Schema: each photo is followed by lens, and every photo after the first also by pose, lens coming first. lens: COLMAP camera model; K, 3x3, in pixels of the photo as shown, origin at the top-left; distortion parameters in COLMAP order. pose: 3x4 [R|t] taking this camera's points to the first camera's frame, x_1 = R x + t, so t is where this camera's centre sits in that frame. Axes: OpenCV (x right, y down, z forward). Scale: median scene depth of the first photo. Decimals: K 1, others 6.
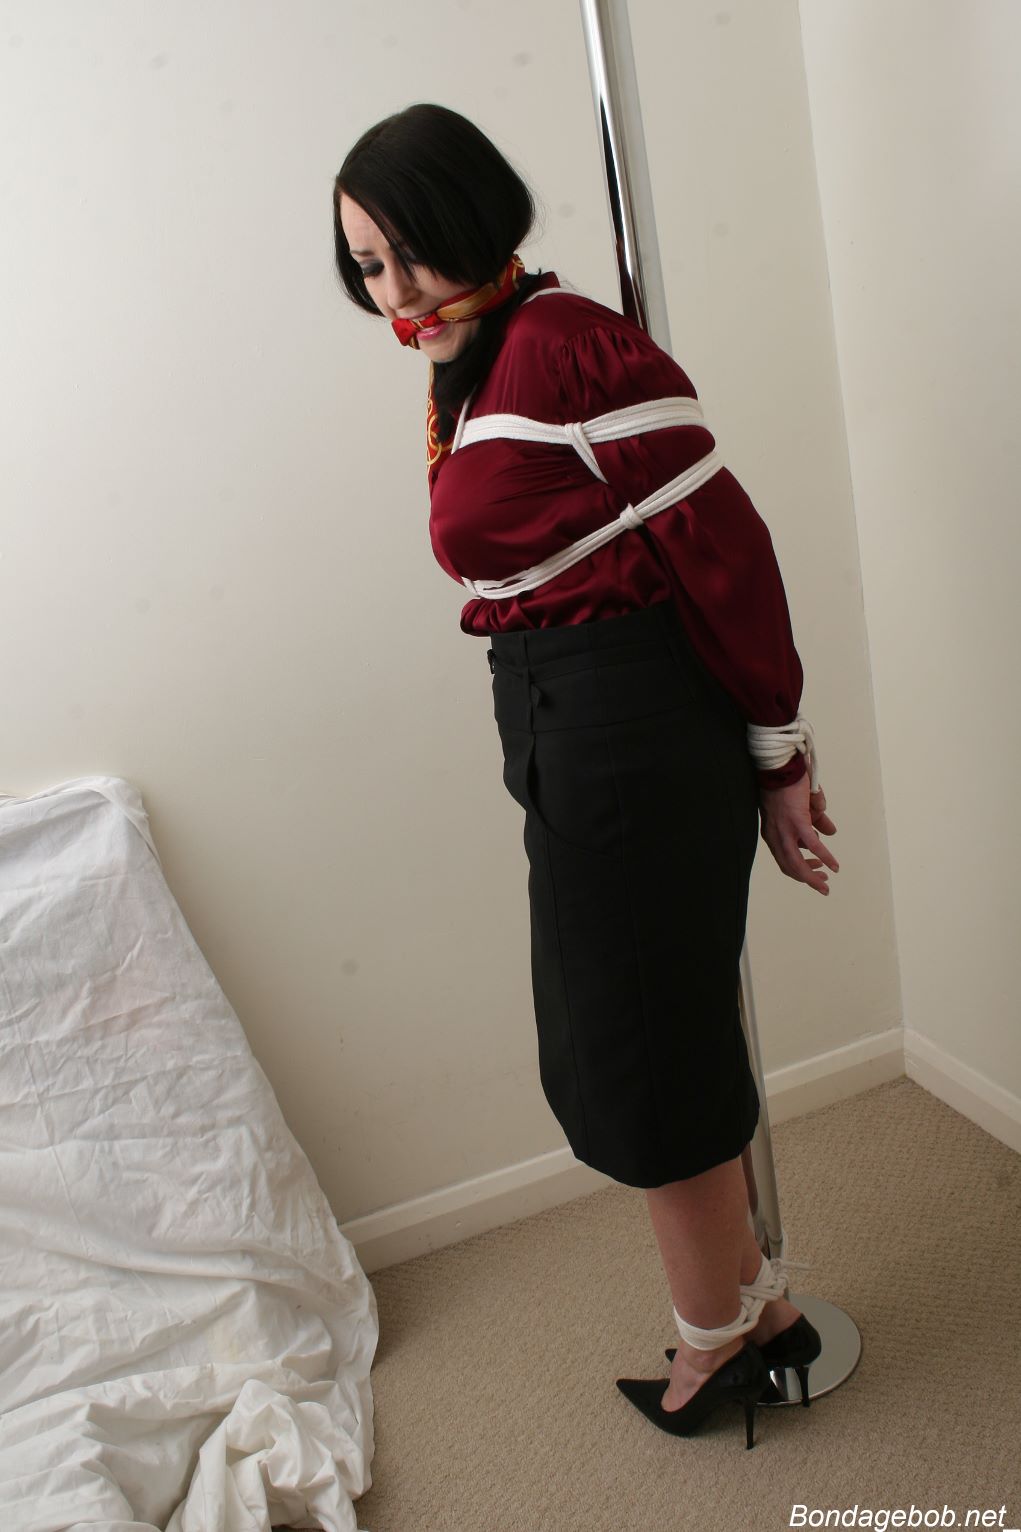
lens RADIAL K [[1632.5, 0, 510.5], [0, 1632.5, 766.0], [0, 0, 1]] dist [-0.110088, 0.138333]
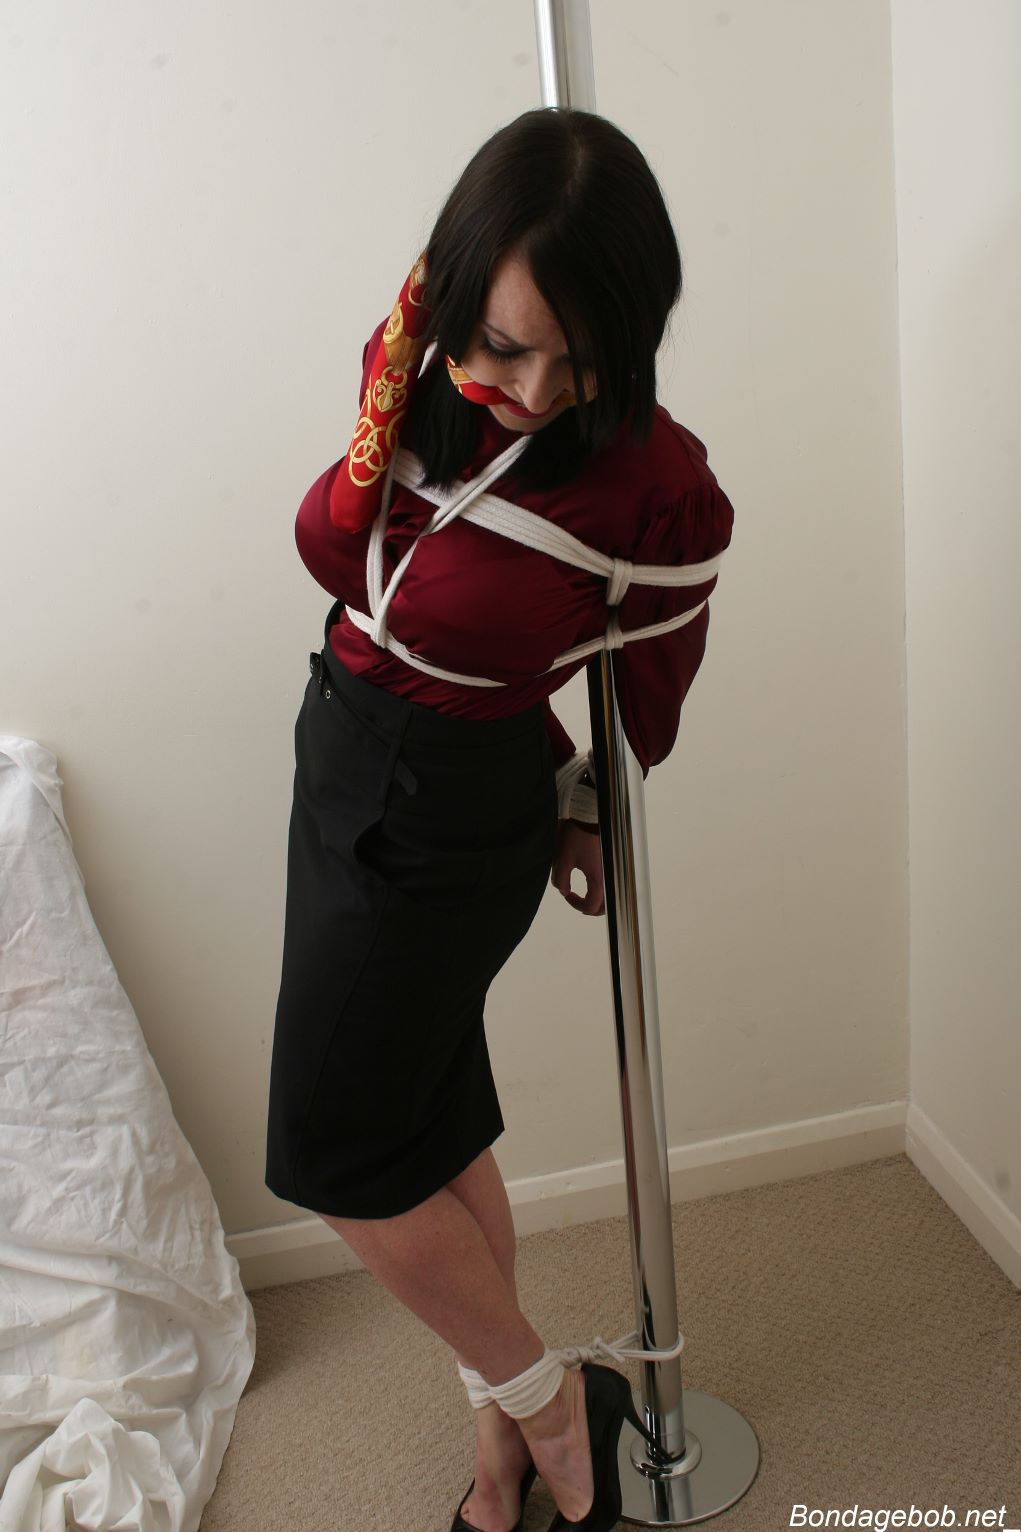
lens RADIAL K [[1632.5, 0, 510.5], [0, 1632.5, 766.0], [0, 0, 1]] dist [-0.110088, 0.138333]
pose [[0.984725, 0.117903, -0.128125, 0.147759], [-0.111803, 0.992272, 0.053825, -0.057964], [0.133481, -0.038678, 0.990296, 0.113537]]
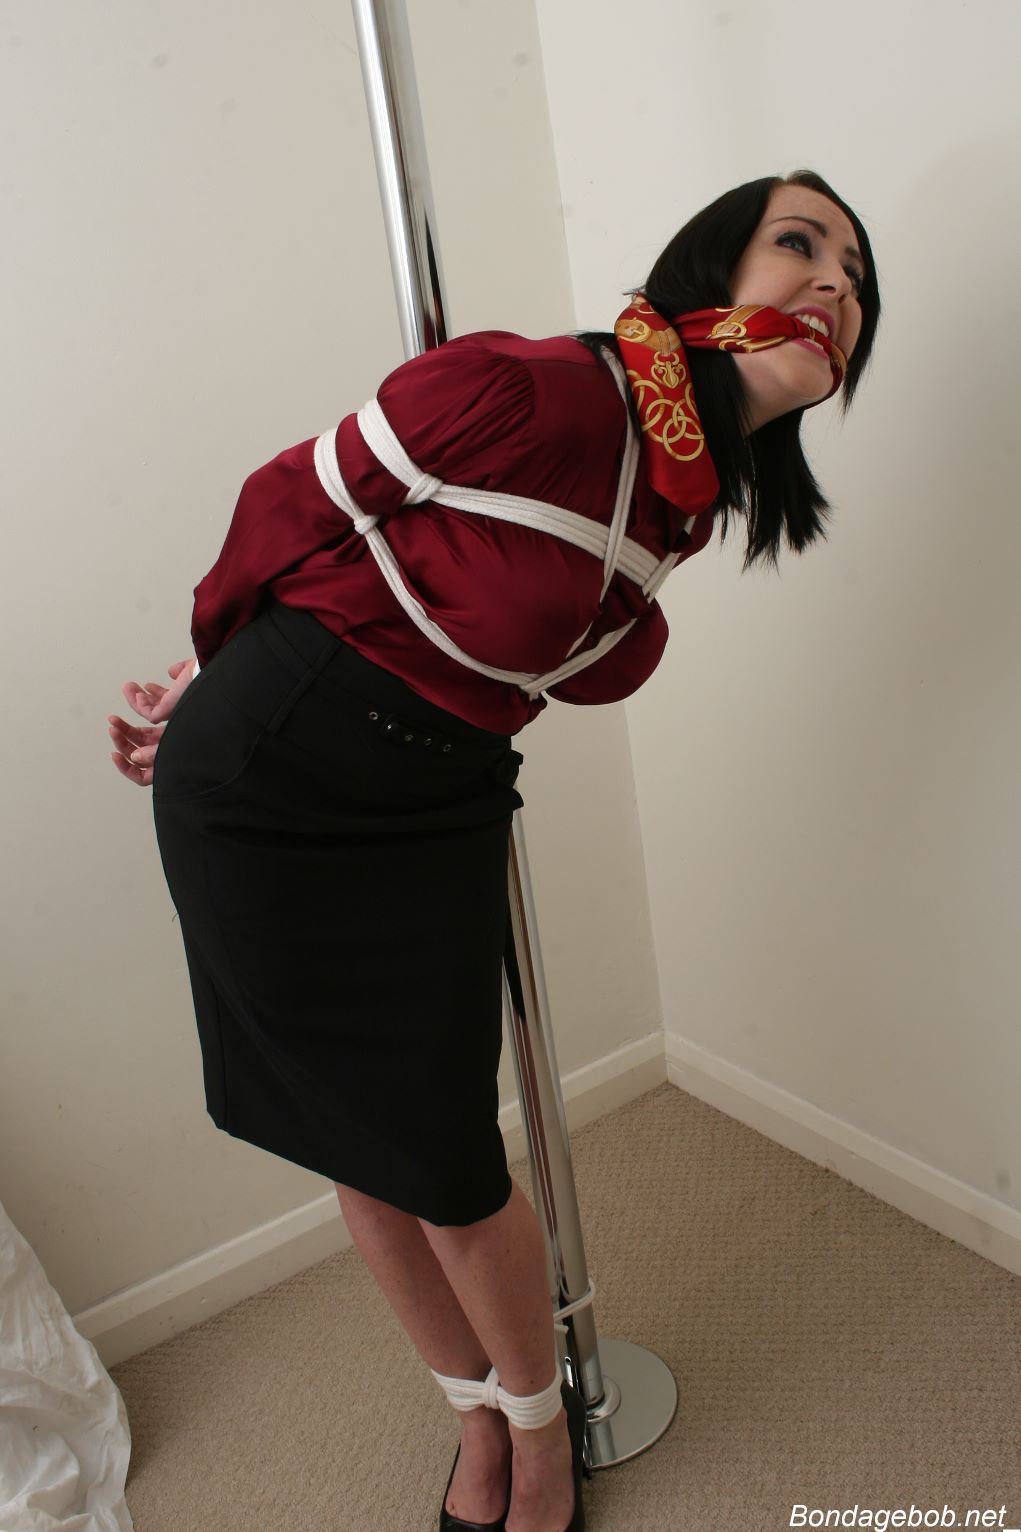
lens RADIAL K [[1679.6, 0, 510.5], [0, 1679.6, 766.0], [0, 0, 1]] dist [-0.106841, 0.157714]
pose [[0.972635, -0.054827, 0.225775, -0.066007], [0.053339, 0.998496, 0.012692, -0.010109], [-0.226131, -0.000302, 0.974097, 0.098609]]
